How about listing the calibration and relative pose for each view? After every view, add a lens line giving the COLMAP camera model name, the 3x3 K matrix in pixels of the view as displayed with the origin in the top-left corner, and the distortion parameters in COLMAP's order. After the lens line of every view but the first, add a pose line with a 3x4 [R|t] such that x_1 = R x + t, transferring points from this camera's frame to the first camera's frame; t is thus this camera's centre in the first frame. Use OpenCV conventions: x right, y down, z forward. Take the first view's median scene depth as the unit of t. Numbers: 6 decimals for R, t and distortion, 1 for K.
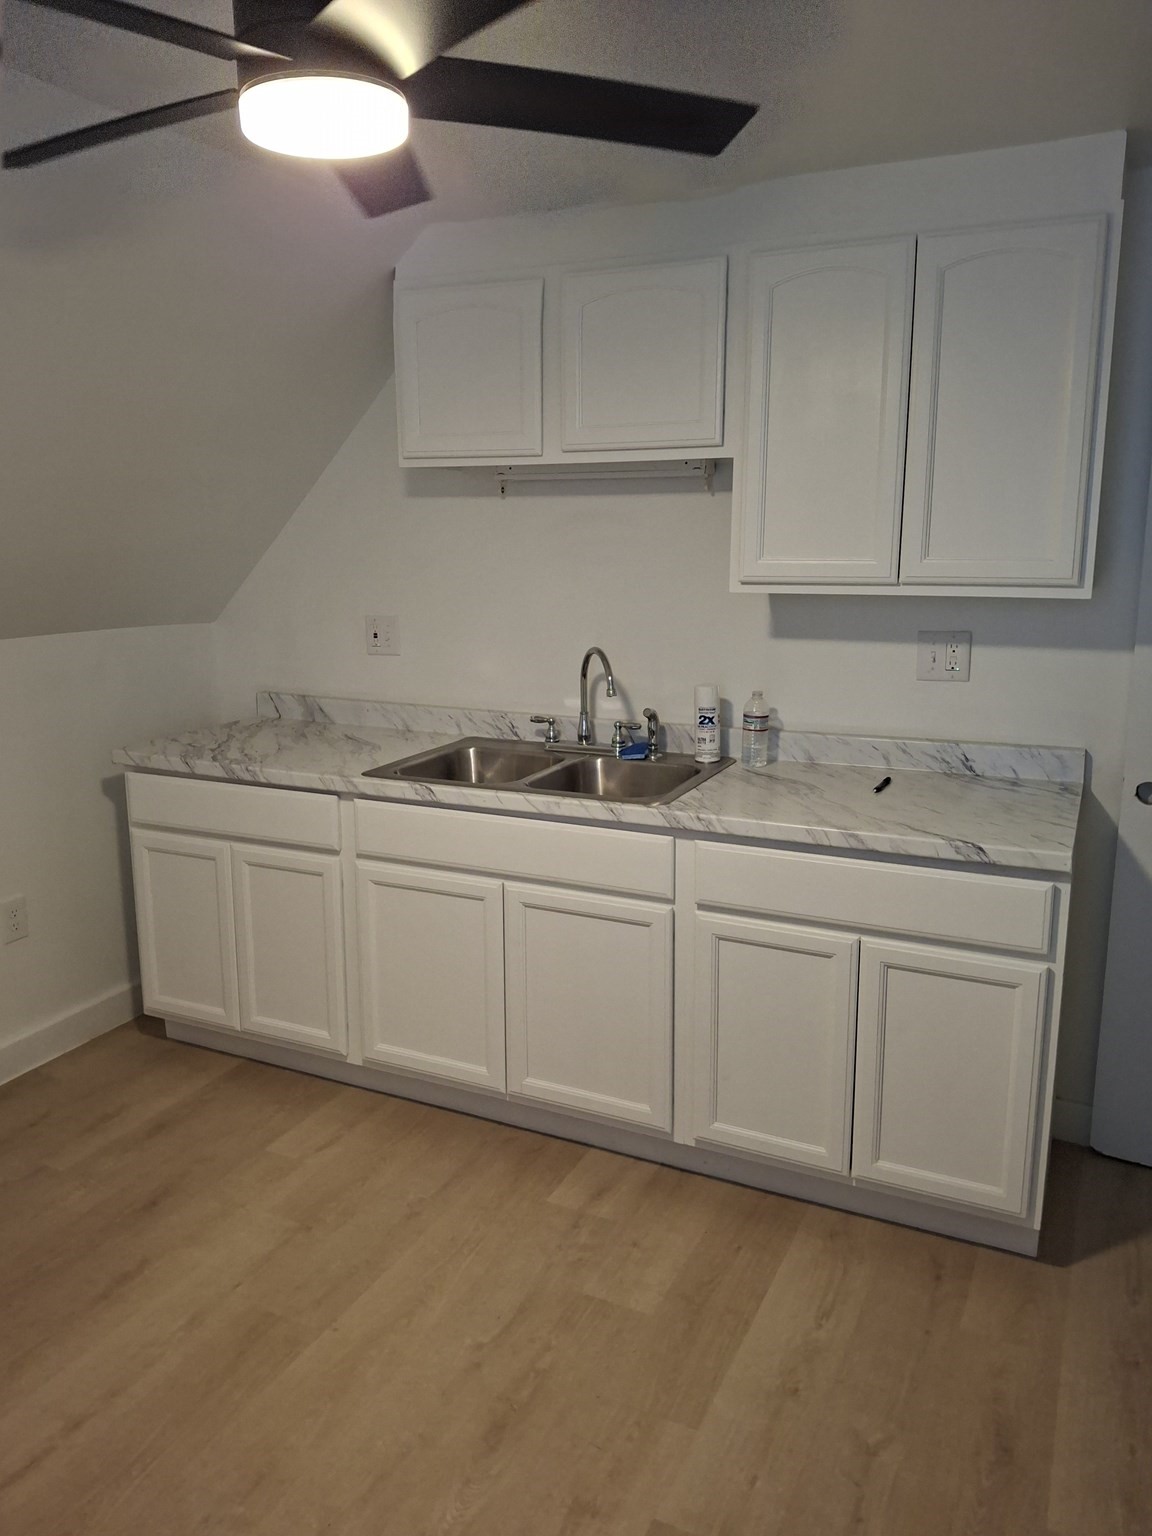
lens RADIAL K [[1098.2, 0, 572.3], [0, 1098.2, 767.9], [0, 0, 1]] dist [-0.004340, -0.007683]
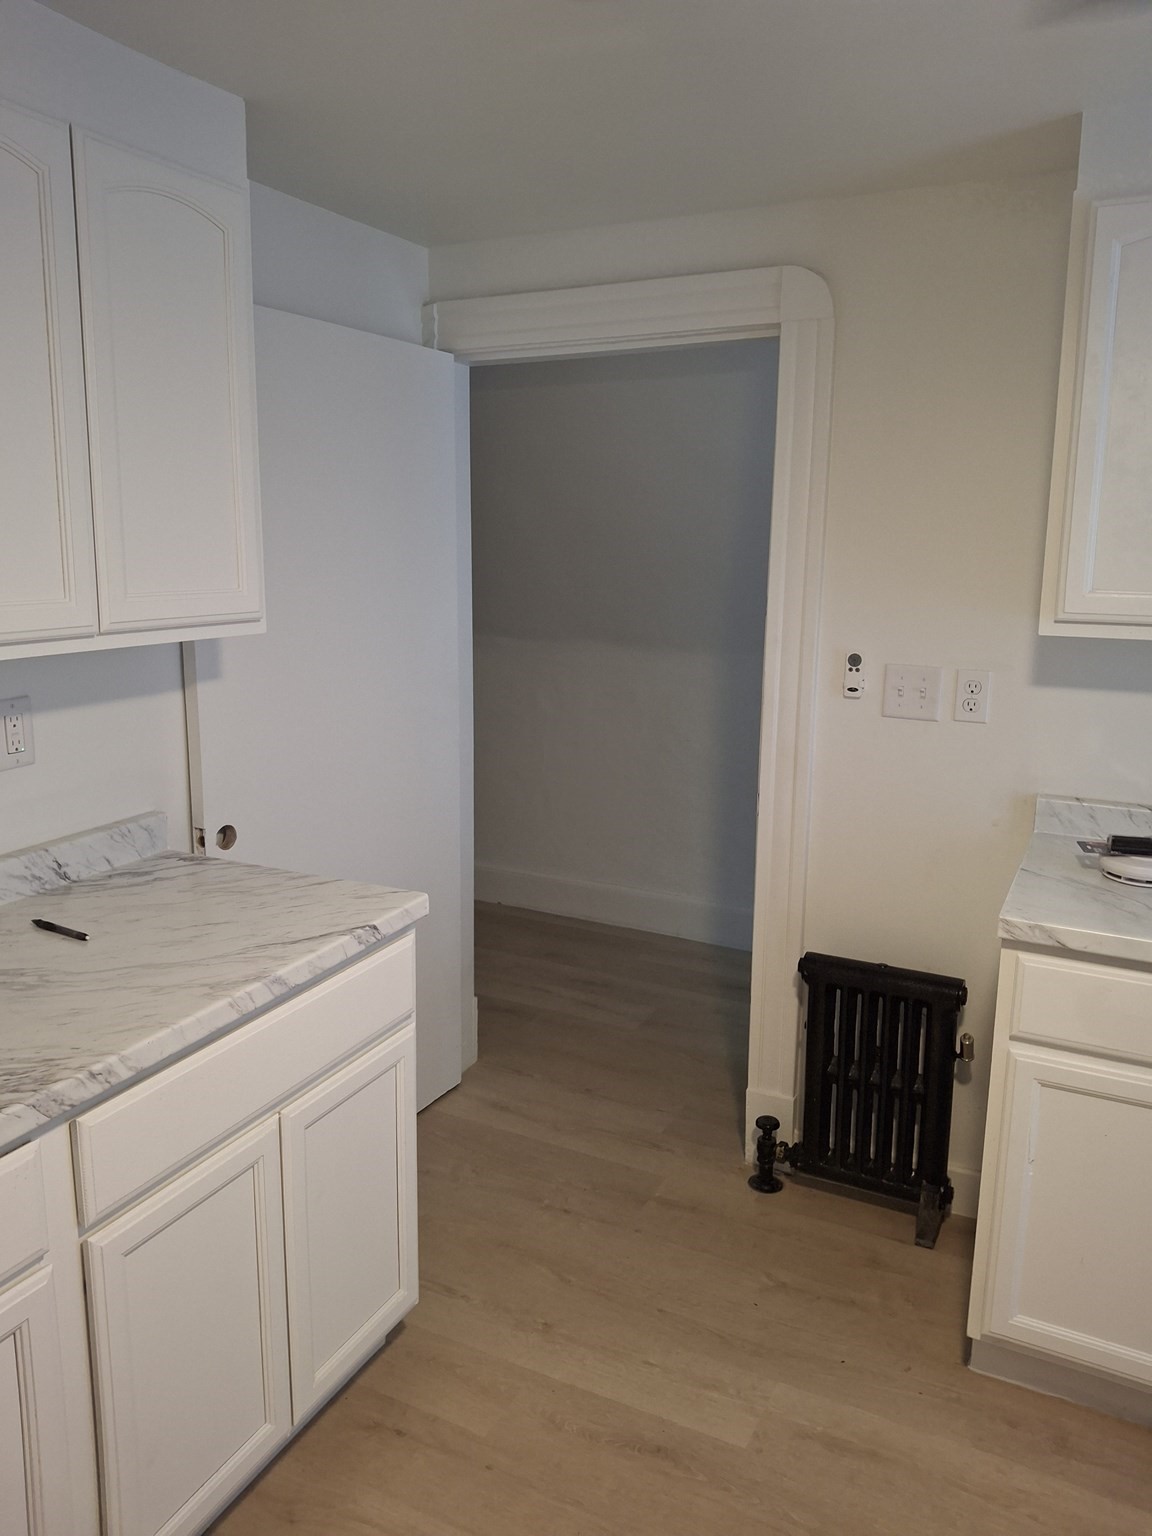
lens RADIAL K [[1098.2, 0, 569.1], [0, 1098.2, 760.6], [0, 0, 1]] dist [-0.004340, -0.007683]
pose [[0.050693, -0.192822, 0.979923, -0.346811], [0.223604, 0.958468, 0.177033, -0.135708], [-0.973361, 0.210140, 0.091703, 0.614978]]
